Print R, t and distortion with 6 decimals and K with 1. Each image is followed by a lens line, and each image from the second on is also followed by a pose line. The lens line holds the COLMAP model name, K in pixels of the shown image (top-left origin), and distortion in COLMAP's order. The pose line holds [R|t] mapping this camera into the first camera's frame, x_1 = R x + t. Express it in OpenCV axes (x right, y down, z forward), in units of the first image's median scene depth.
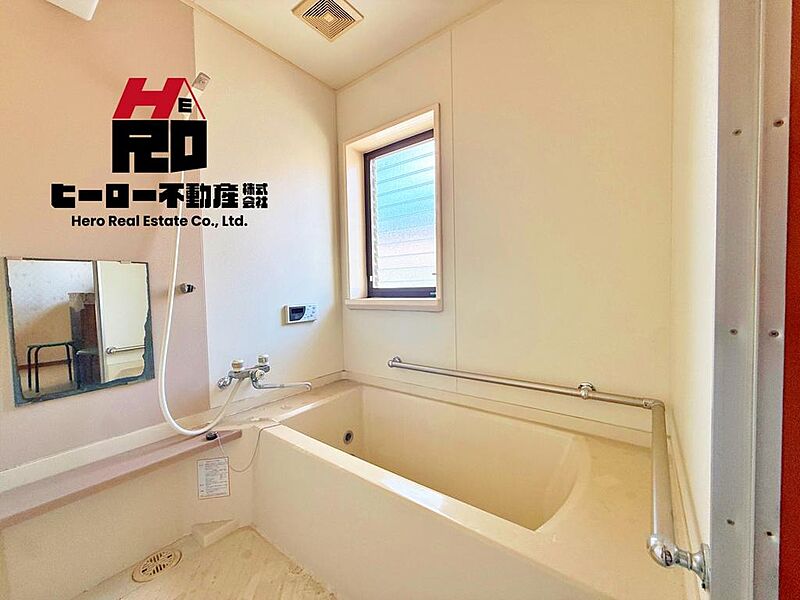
lens RADIAL K [[321.4, 0, 400.9], [0, 321.4, 299.9], [0, 0, 1]] dist [0.001357, 0.000173]
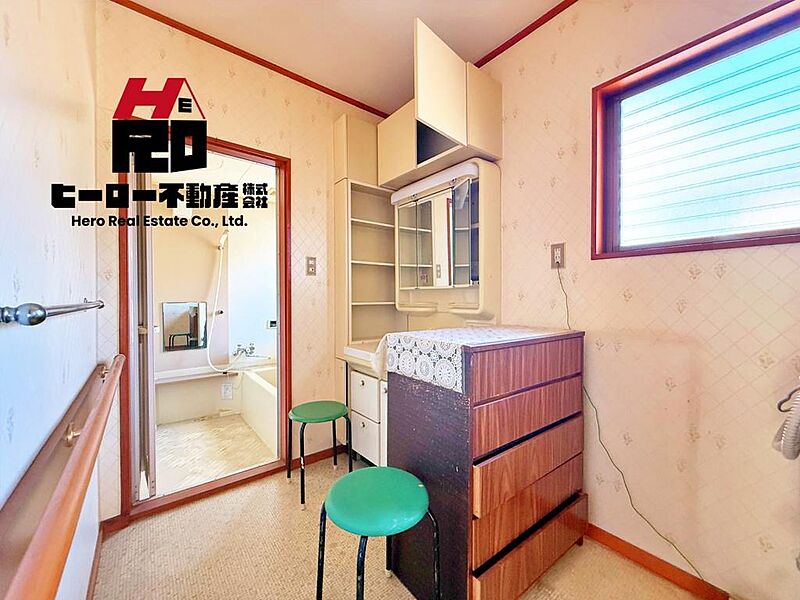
lens RADIAL K [[321.4, 0, 398.3], [0, 321.4, 300.2], [0, 0, 1]] dist [0.001357, 0.000173]
pose [[0.968604, 0.020203, -0.247788, 1.225606], [-0.026362, 0.999420, -0.021563, -0.109584], [0.247208, 0.027418, 0.968574, -1.017034]]
